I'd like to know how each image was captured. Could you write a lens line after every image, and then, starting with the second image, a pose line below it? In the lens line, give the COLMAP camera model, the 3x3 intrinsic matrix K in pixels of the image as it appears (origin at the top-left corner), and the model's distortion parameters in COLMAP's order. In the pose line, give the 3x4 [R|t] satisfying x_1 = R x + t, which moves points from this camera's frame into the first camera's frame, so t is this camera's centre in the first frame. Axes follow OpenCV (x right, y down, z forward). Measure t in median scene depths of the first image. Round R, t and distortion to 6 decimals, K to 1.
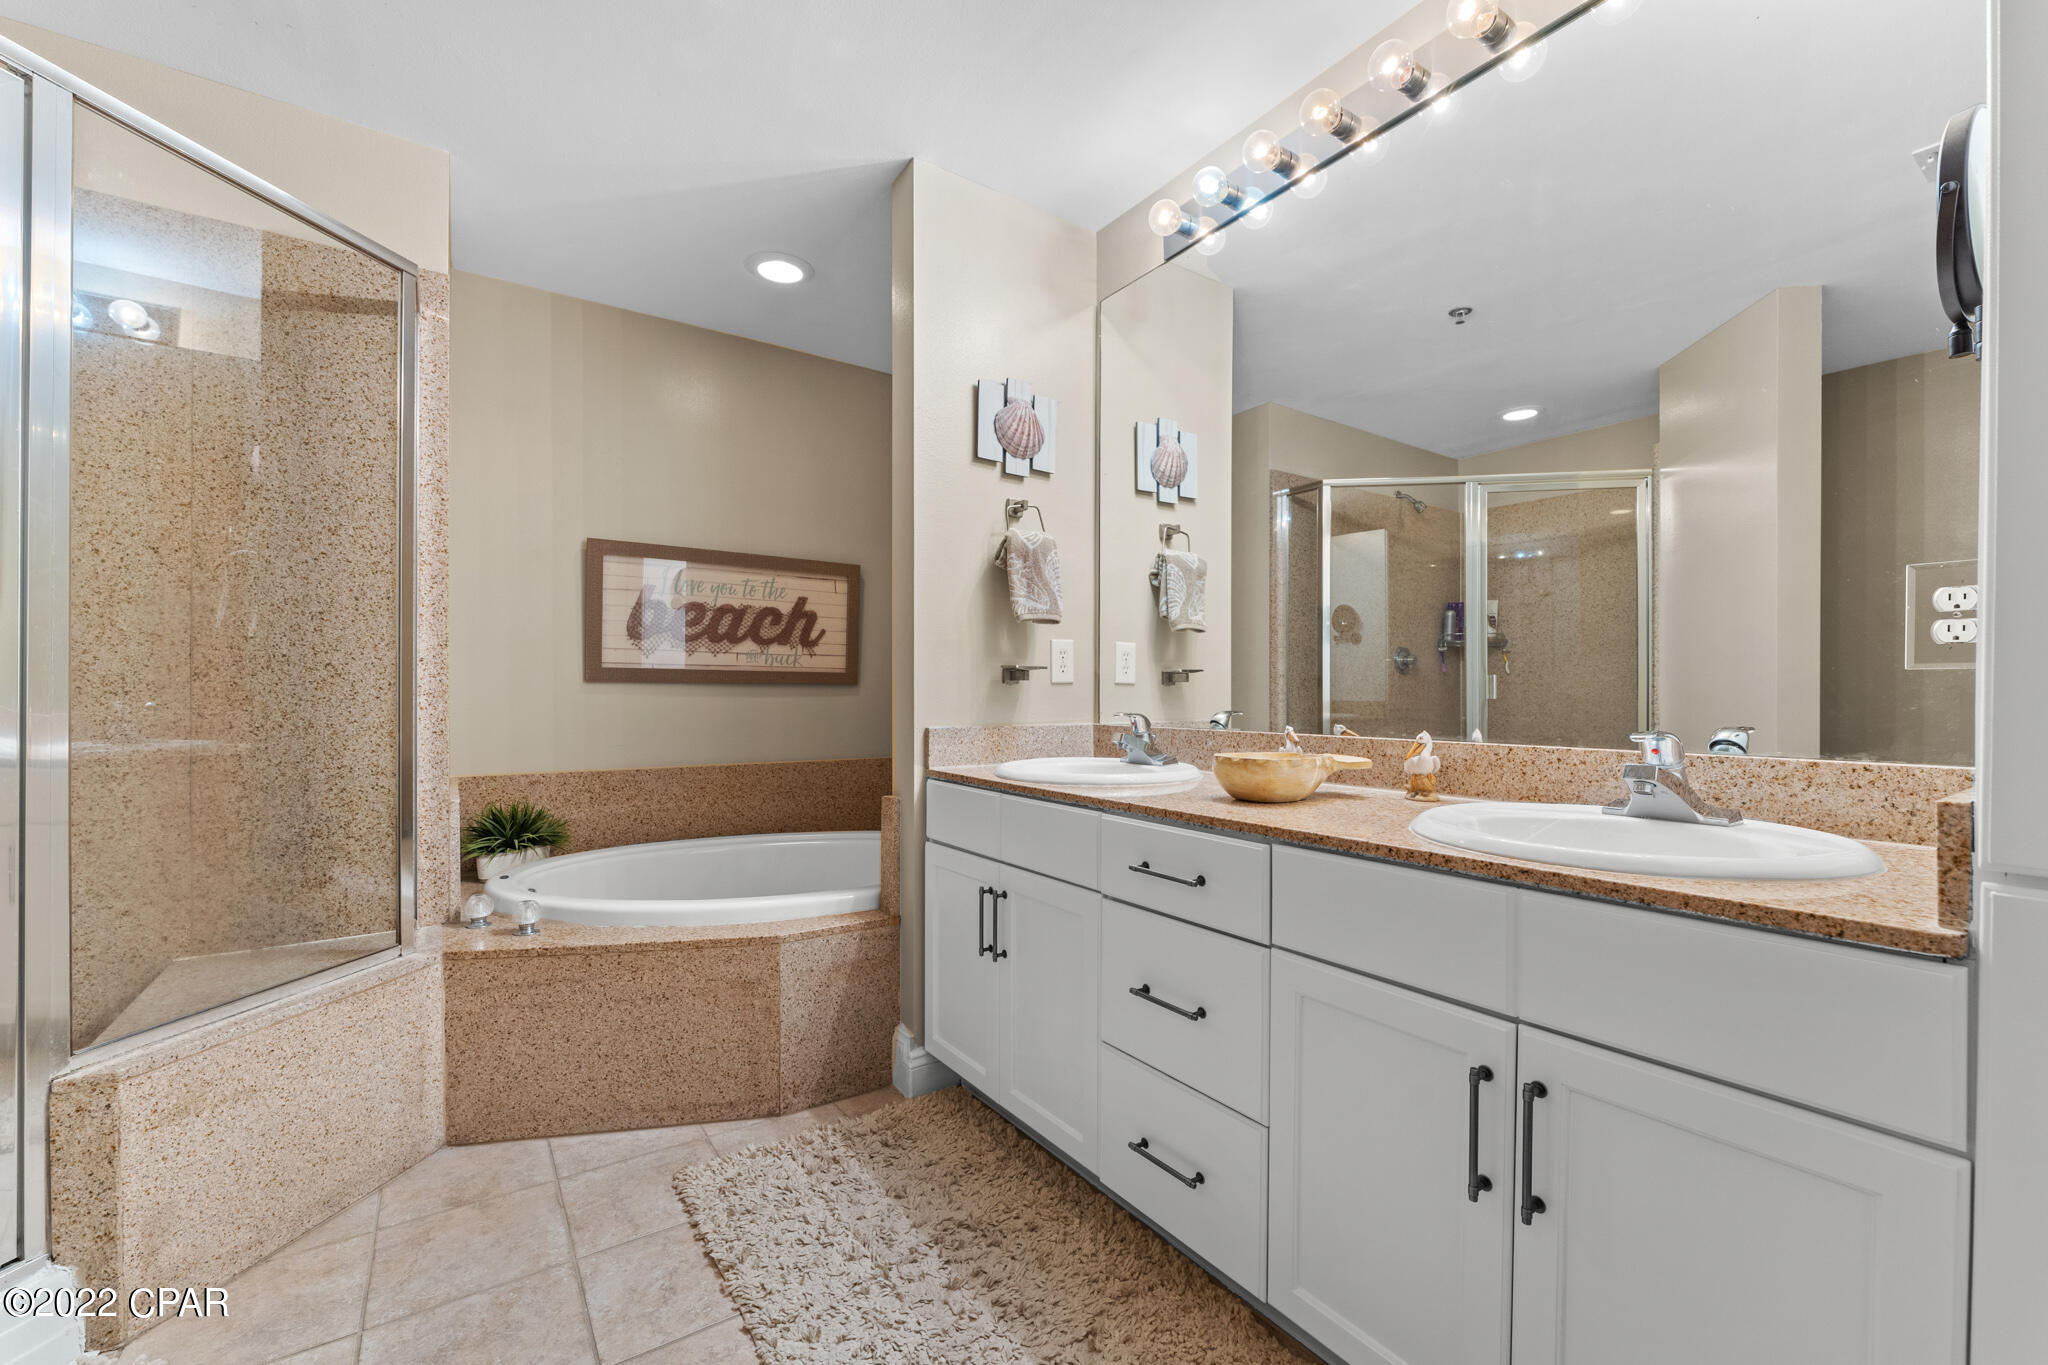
lens RADIAL K [[847.2, 0, 1017.2], [0, 847.2, 691.3], [0, 0, 1]] dist [-0.002993, -0.000542]
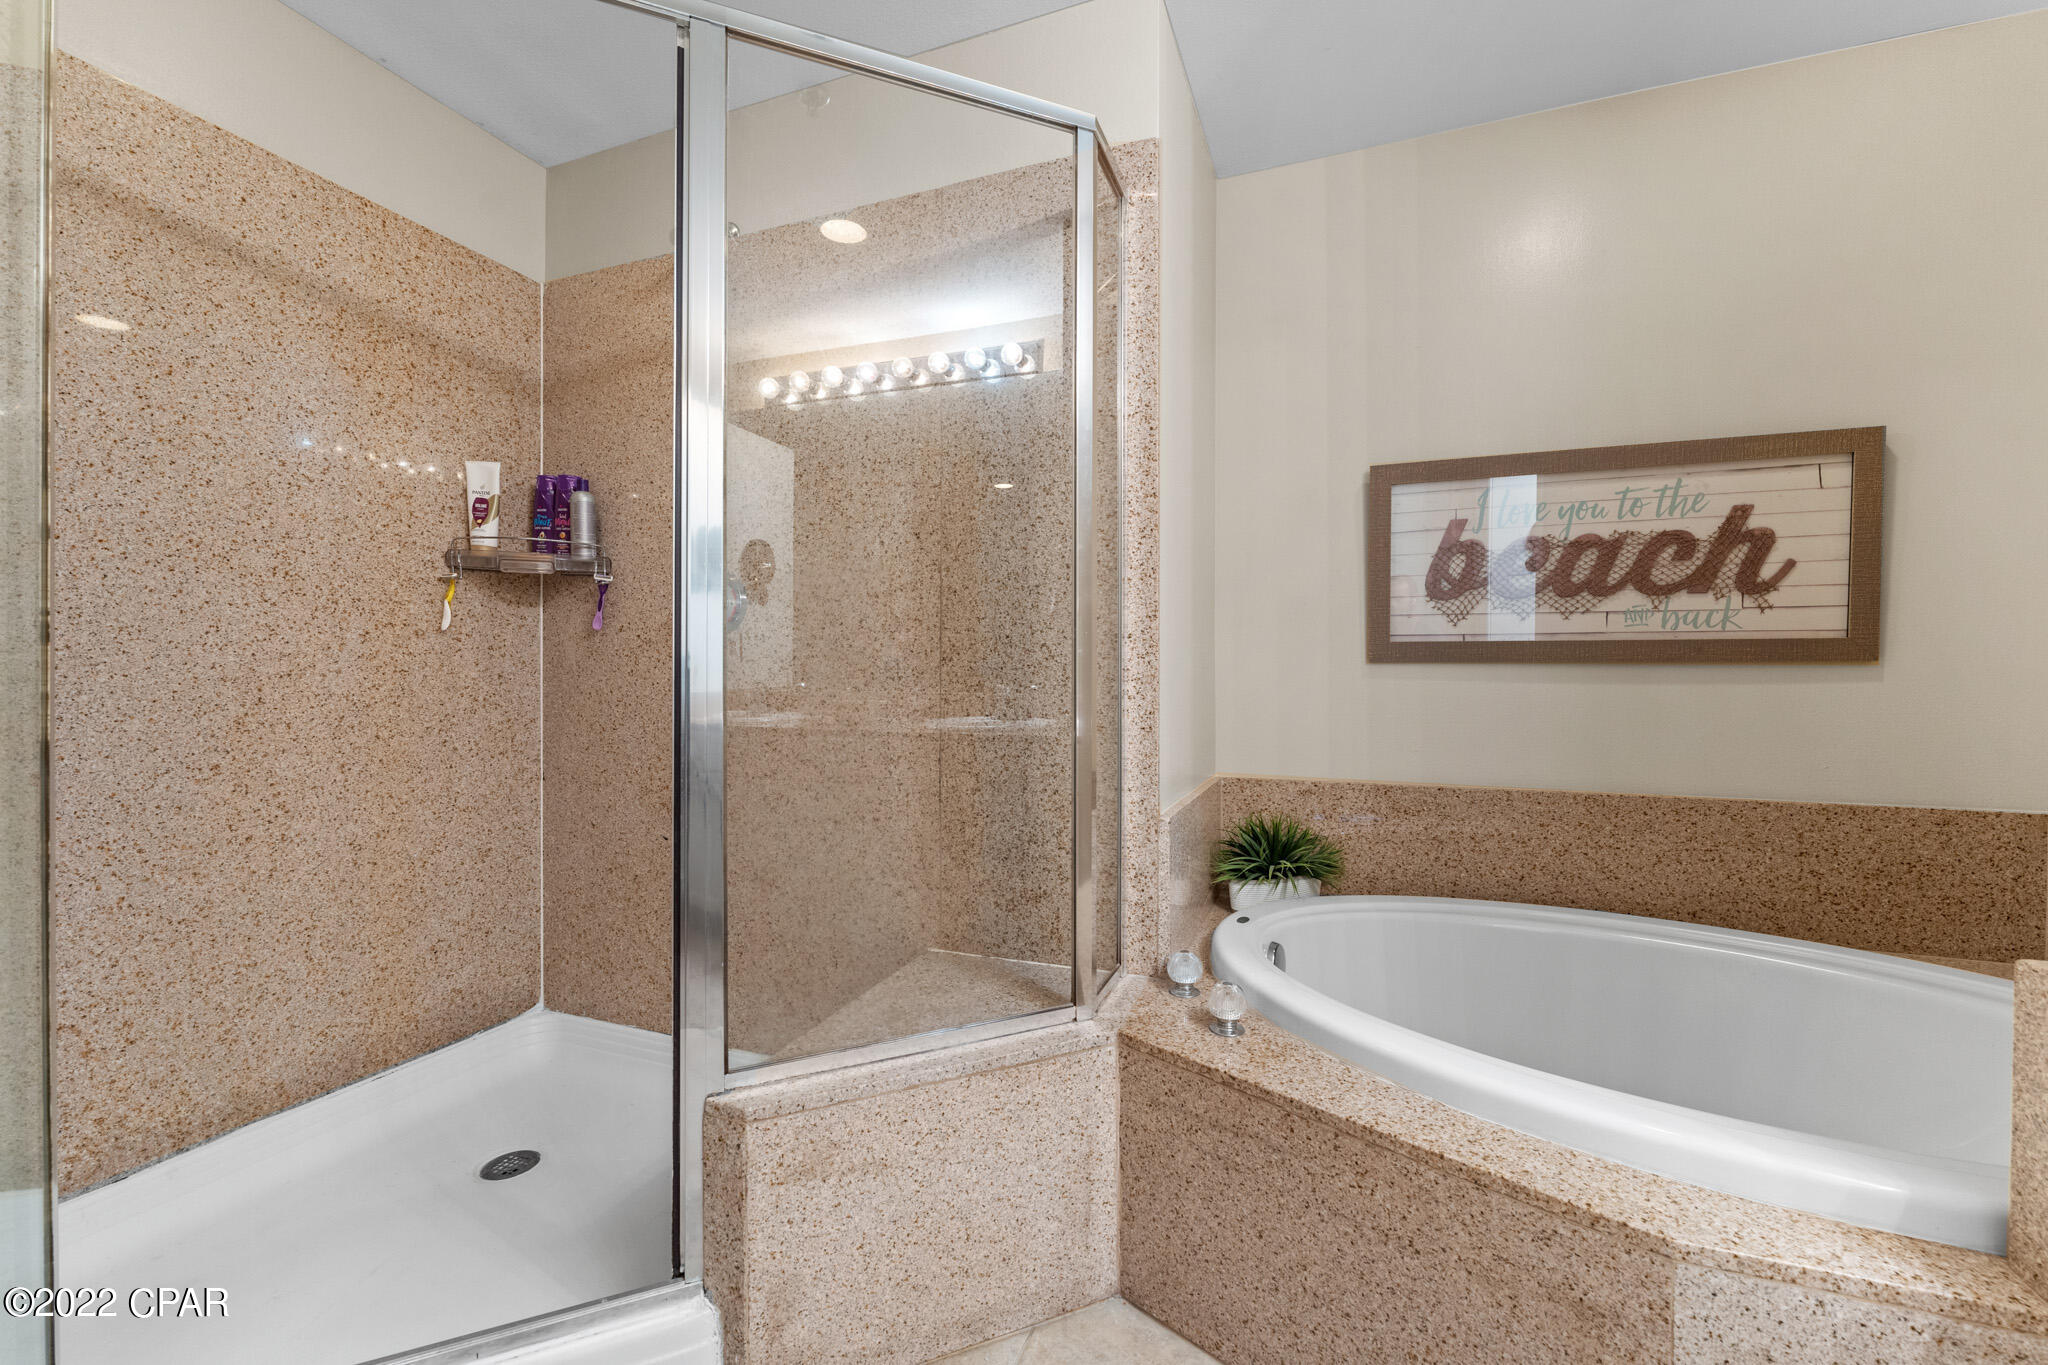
lens RADIAL K [[828.1, 0, 1028.9], [0, 828.1, 679.4], [0, 0, 1]] dist [-0.008876, 0.000413]
pose [[0.572418, 0.002333, -0.819959, -0.130157], [0.003464, 0.999980, 0.005264, -0.001346], [0.819955, -0.005853, 0.572398, 0.508064]]
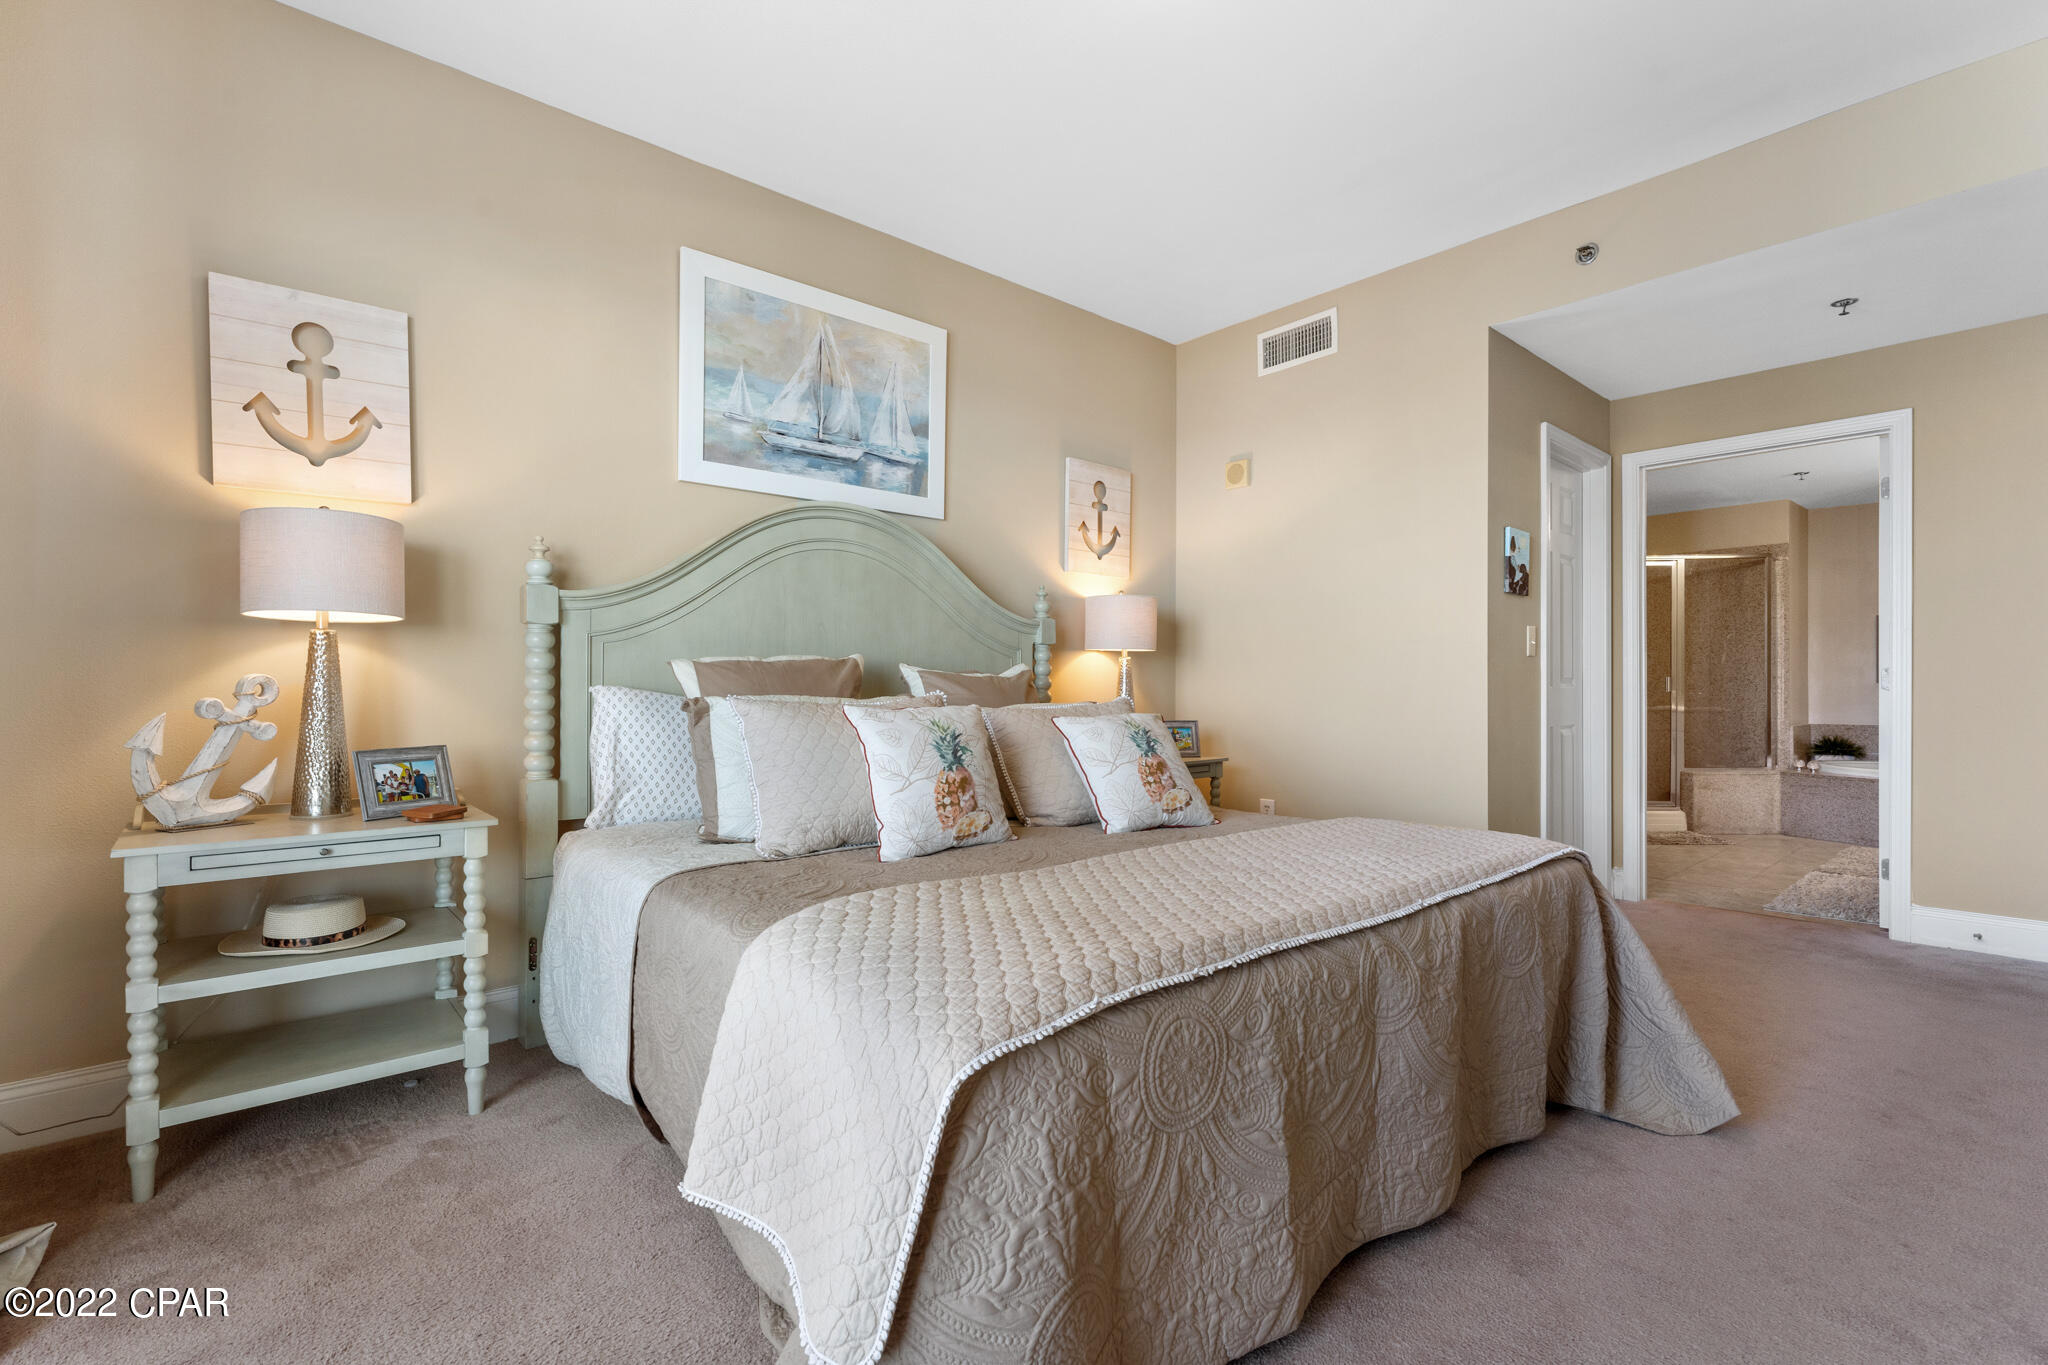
lens RADIAL K [[926.2, 0, 1022.9], [0, 926.2, 686.1], [0, 0, 1]] dist [0.000844, -0.000141]
pose [[0.126002, -0.009315, -0.991986, 2.299635], [0.007218, 0.999938, -0.008473, -0.002536], [0.992004, -0.006093, 0.126062, -2.143884]]
